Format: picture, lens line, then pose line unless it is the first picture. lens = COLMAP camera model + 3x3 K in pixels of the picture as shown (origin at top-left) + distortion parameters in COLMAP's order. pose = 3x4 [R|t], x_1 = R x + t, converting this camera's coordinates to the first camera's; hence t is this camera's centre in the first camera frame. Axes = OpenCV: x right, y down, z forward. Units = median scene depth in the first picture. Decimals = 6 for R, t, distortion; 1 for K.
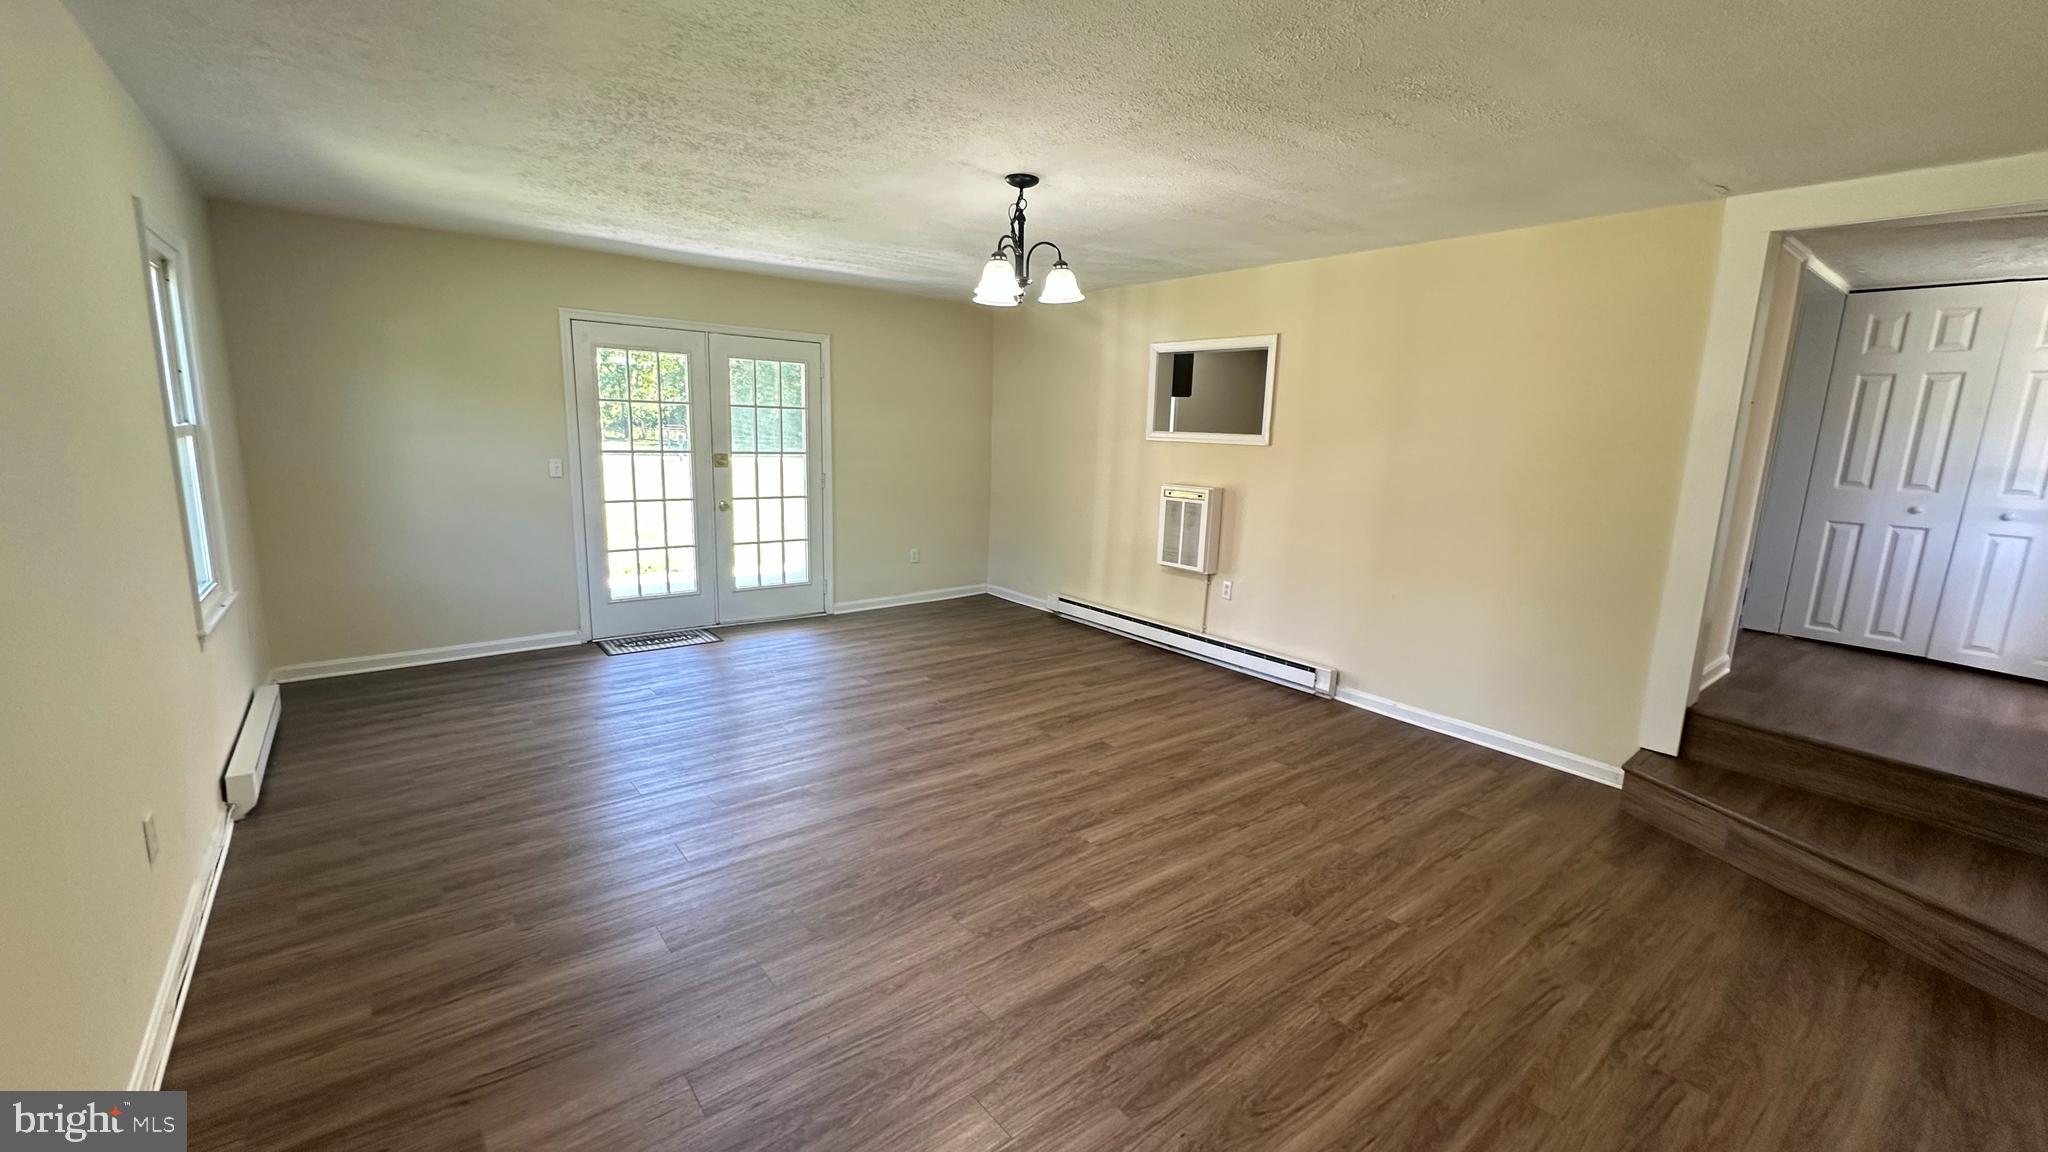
lens RADIAL K [[818.8, 0, 1018.8], [0, 818.8, 571.0], [0, 0, 1]] dist [0.000411, 0.001301]
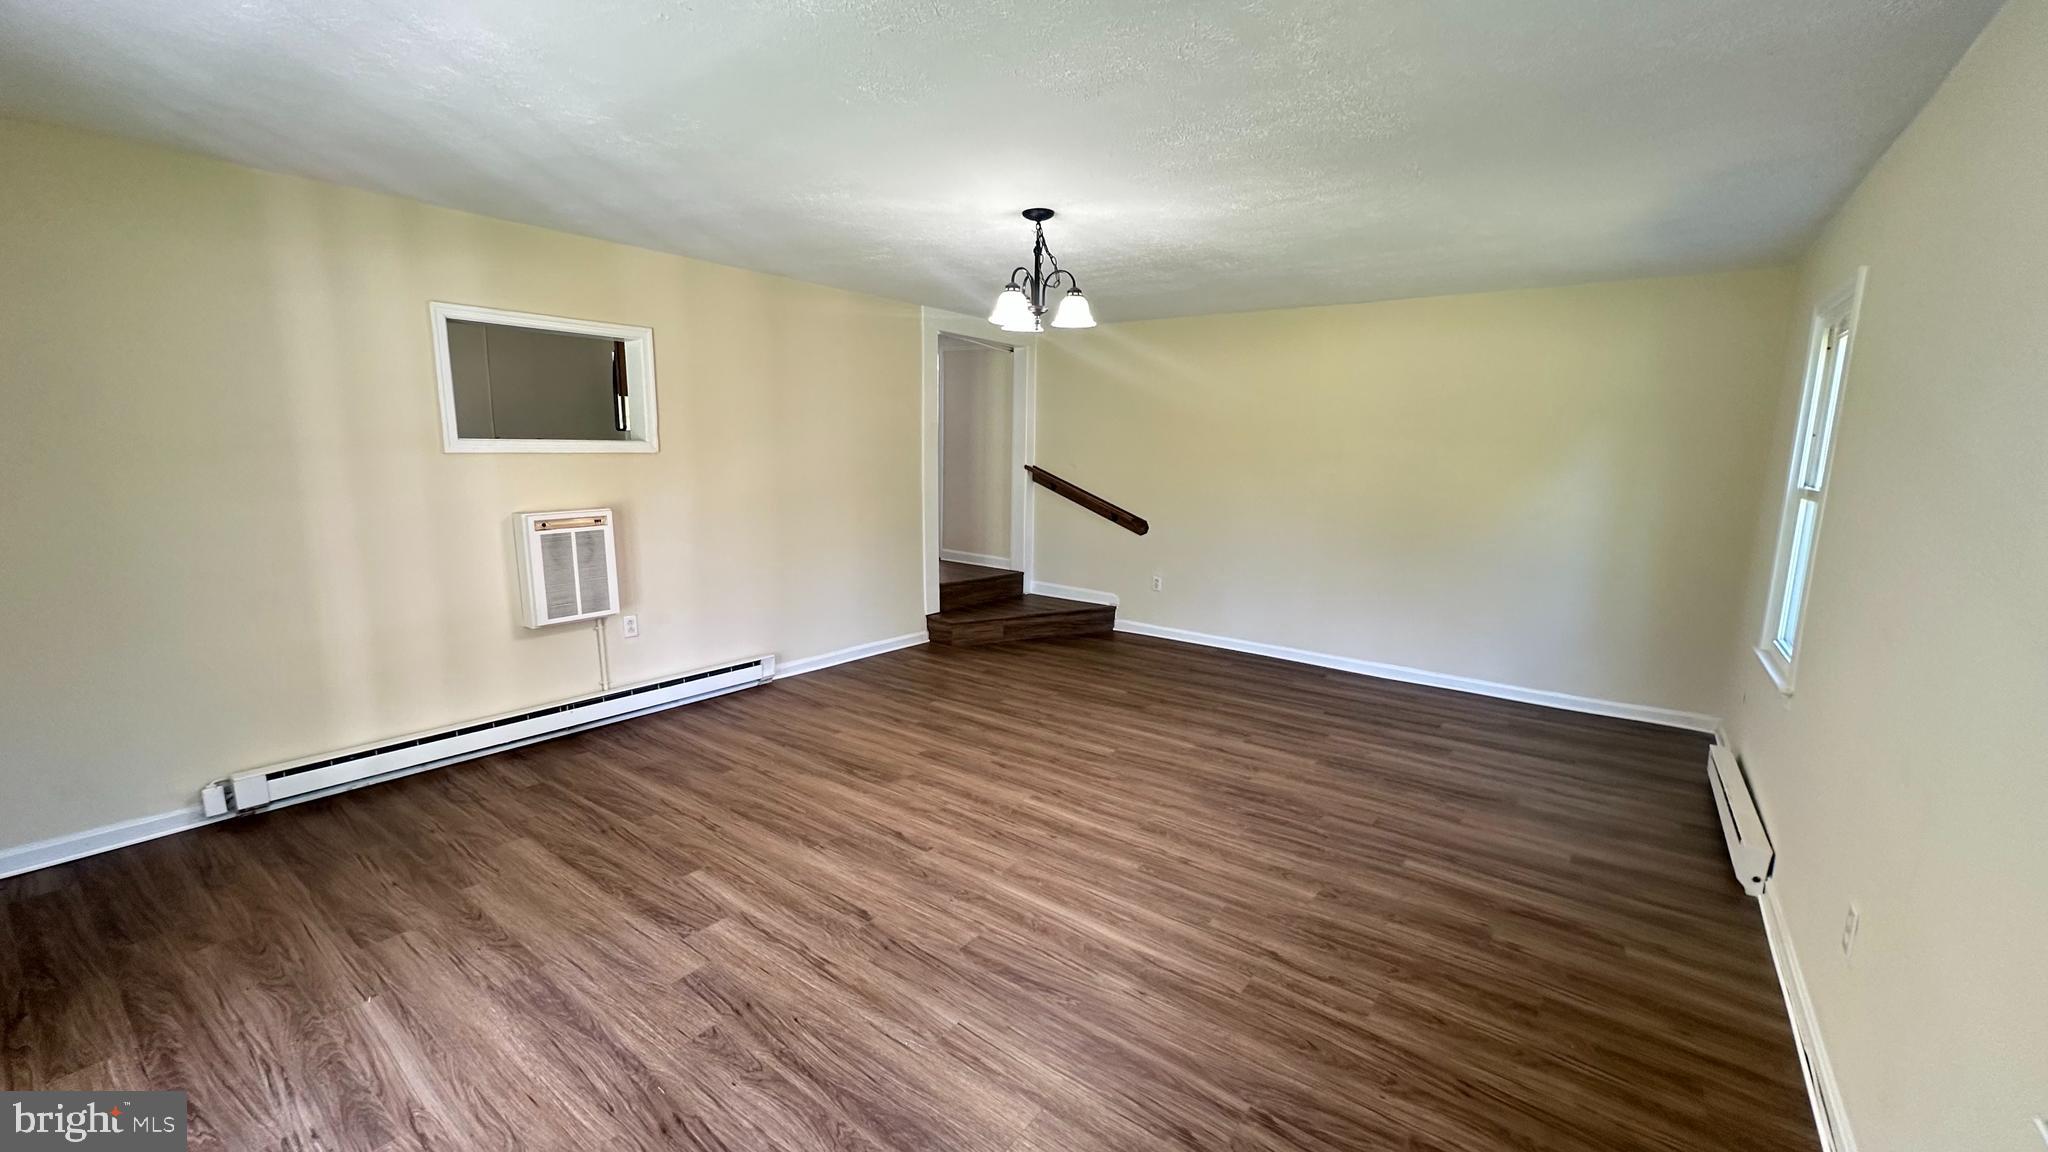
lens RADIAL K [[818.8, 0, 1018.4], [0, 818.8, 584.9], [0, 0, 1]] dist [0.000411, 0.001301]
pose [[-0.245659, -0.202238, 0.948025, -0.811195], [0.145331, 0.959257, 0.242293, -0.210075], [-0.958400, 0.197298, -0.206259, 1.008696]]
